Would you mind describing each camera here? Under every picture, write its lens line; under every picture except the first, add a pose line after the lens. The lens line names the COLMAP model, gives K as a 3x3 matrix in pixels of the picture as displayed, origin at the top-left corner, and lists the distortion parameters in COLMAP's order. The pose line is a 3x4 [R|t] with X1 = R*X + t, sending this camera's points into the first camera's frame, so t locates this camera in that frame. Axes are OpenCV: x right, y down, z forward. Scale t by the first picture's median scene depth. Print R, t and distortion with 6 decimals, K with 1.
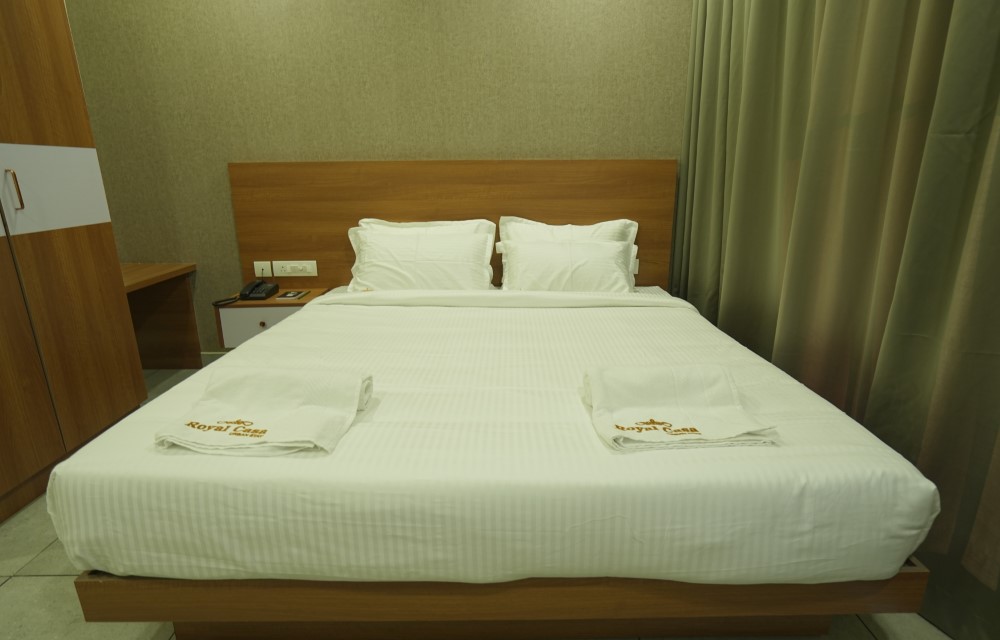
lens RADIAL K [[624.7, 0, 500.0], [0, 624.7, 320.0], [0, 0, 1]] dist [-0.041924, 0.045942]
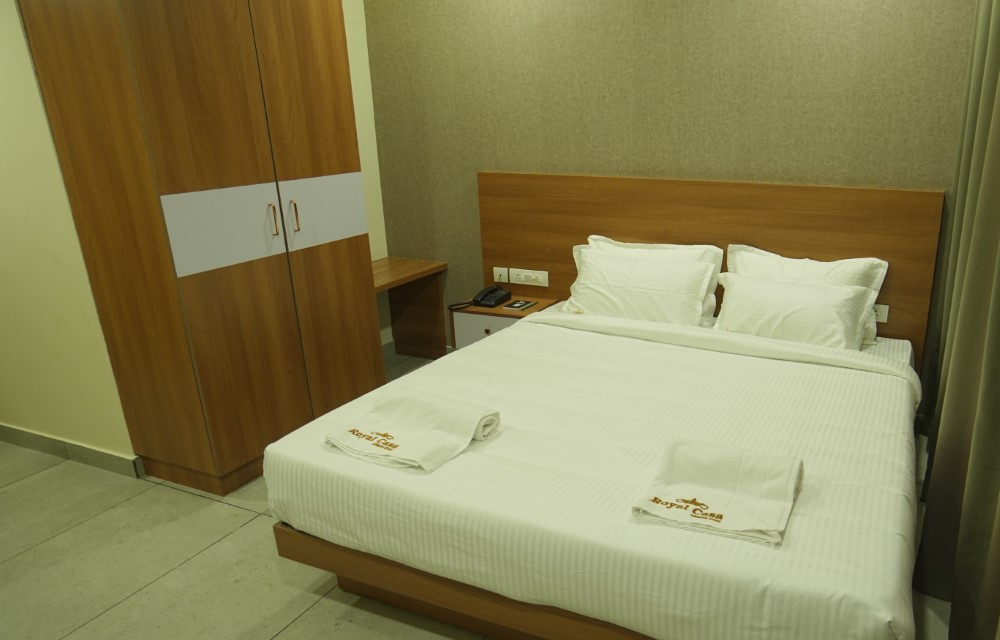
lens RADIAL K [[738.2, 0, 500.0], [0, 738.2, 320.0], [0, 0, 1]] dist [-0.012581, -0.002774]
pose [[0.896519, 0.104794, -0.430433, 0.206123], [-0.097429, 0.994471, 0.039187, -0.075475], [0.432159, 0.006805, 0.901772, -0.139672]]
